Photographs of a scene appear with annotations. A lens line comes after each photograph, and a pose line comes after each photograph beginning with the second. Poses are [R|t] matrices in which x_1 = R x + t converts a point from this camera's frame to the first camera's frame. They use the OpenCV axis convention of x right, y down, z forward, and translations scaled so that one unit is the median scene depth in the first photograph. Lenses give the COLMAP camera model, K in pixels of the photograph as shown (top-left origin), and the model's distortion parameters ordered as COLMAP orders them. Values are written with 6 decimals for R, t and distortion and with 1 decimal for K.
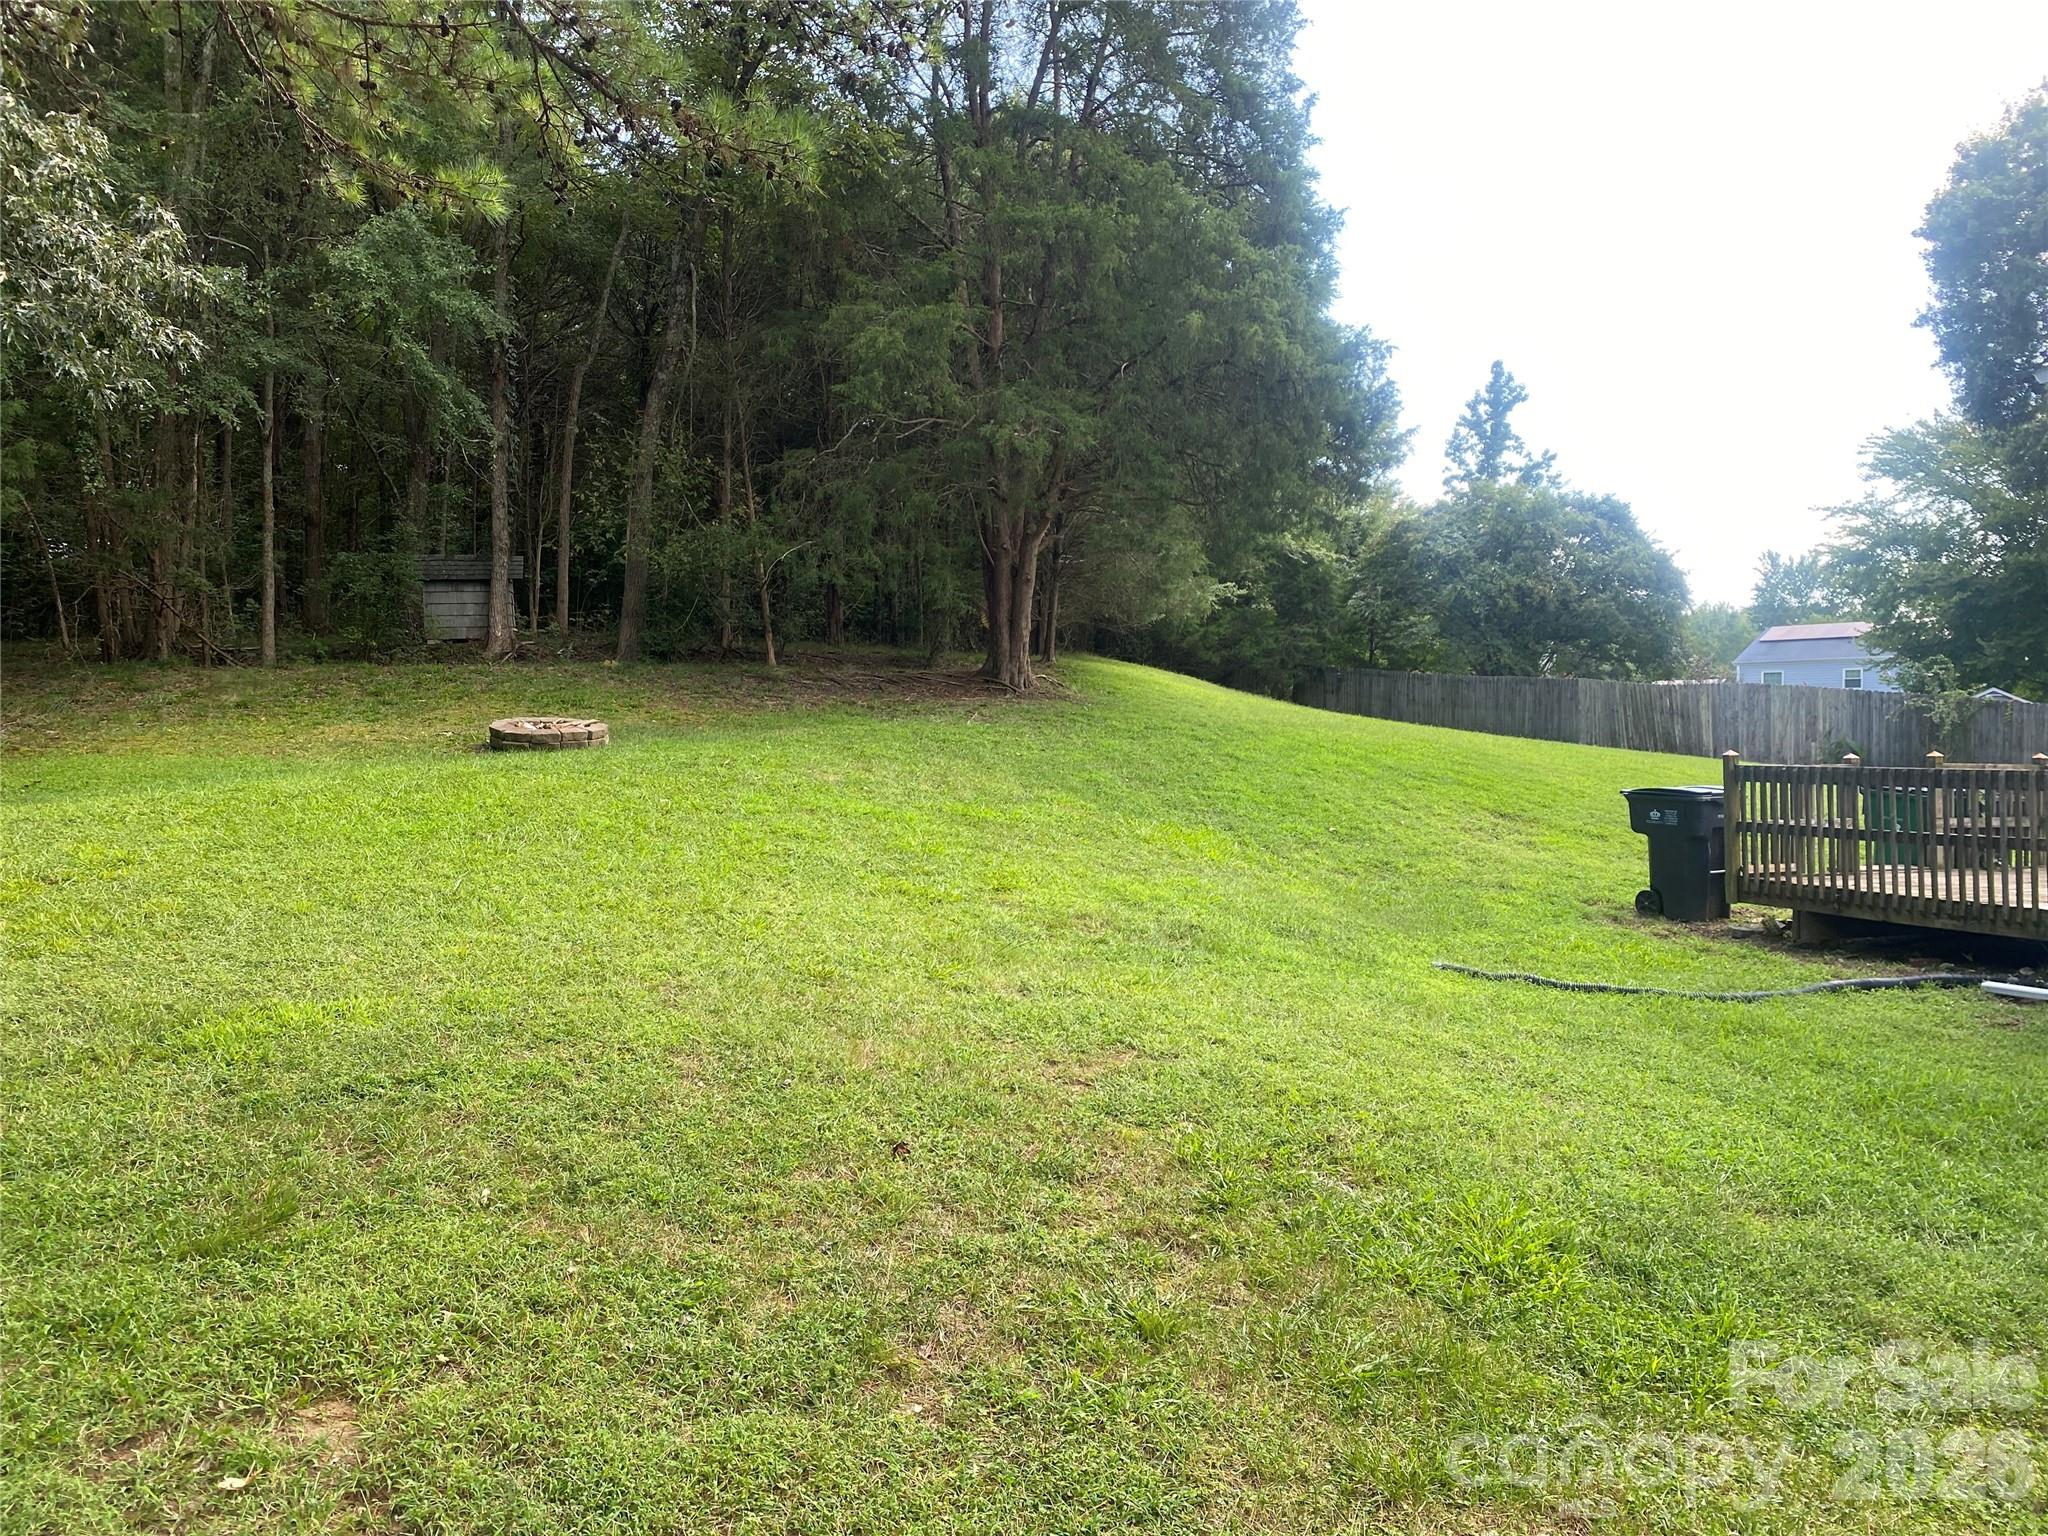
lens RADIAL K [[1565.5, 0, 962.6], [0, 1565.5, 759.0], [0, 0, 1]] dist [-0.003109, -0.002585]
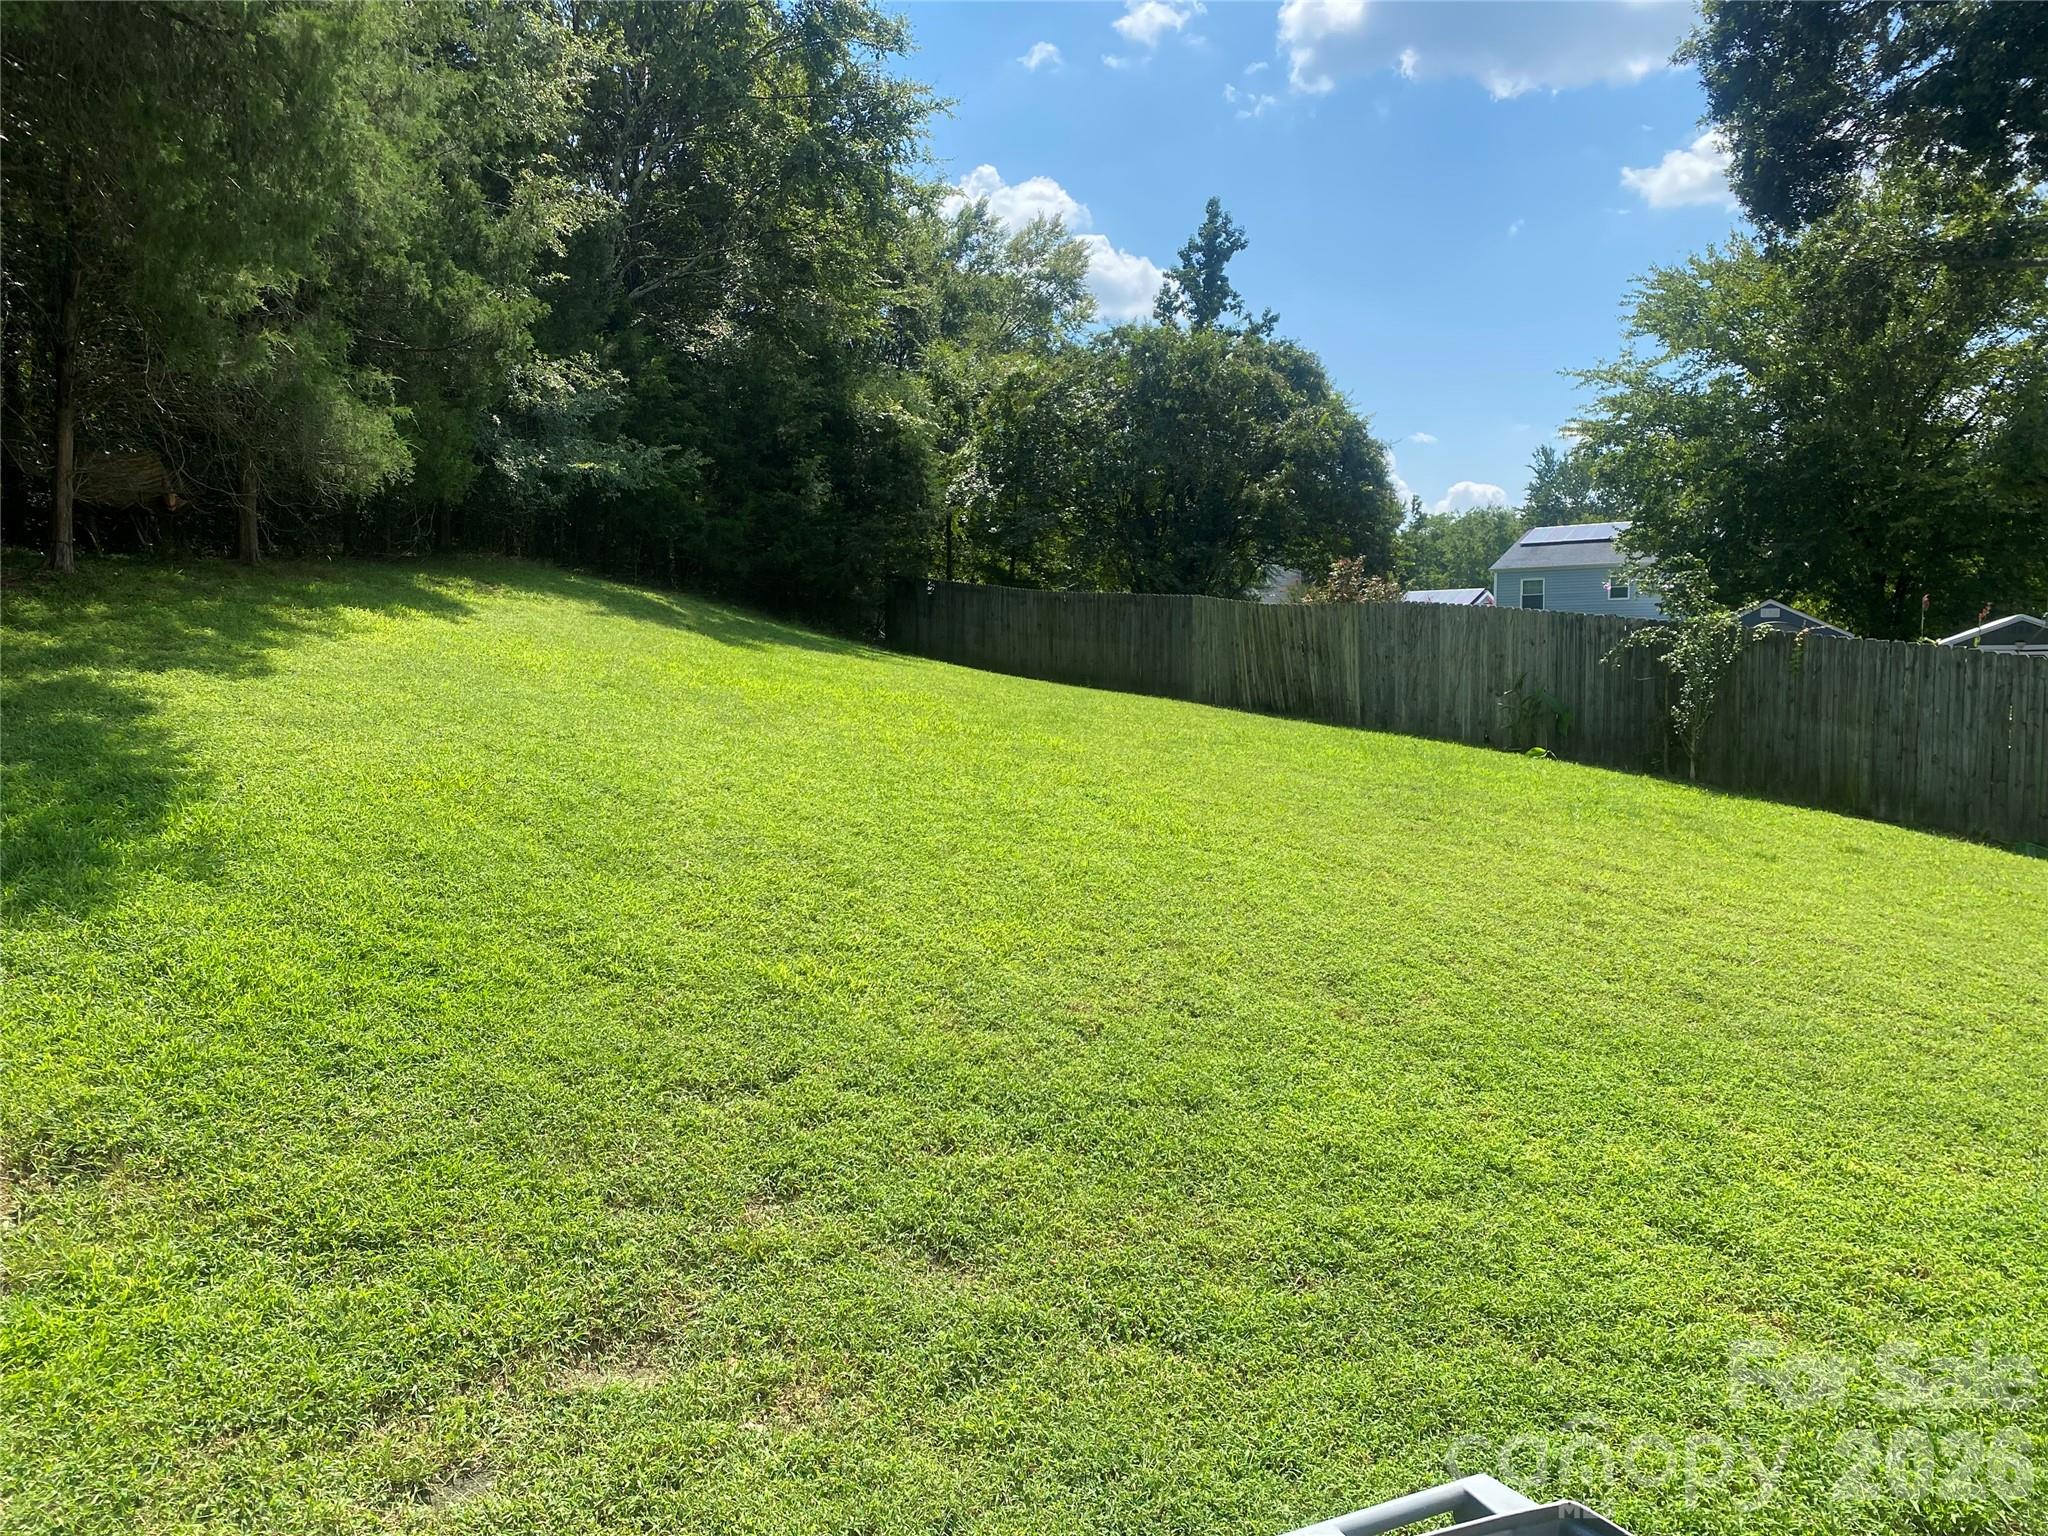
lens RADIAL K [[1546.2, 0, 1030.5], [0, 1546.2, 771.4], [0, 0, 1]] dist [0.057652, -0.061867]
pose [[0.989534, -0.022415, 0.142551, 0.151114], [0.012885, 0.997641, 0.067433, -0.014162], [-0.143726, -0.064891, 0.987488, 0.231106]]
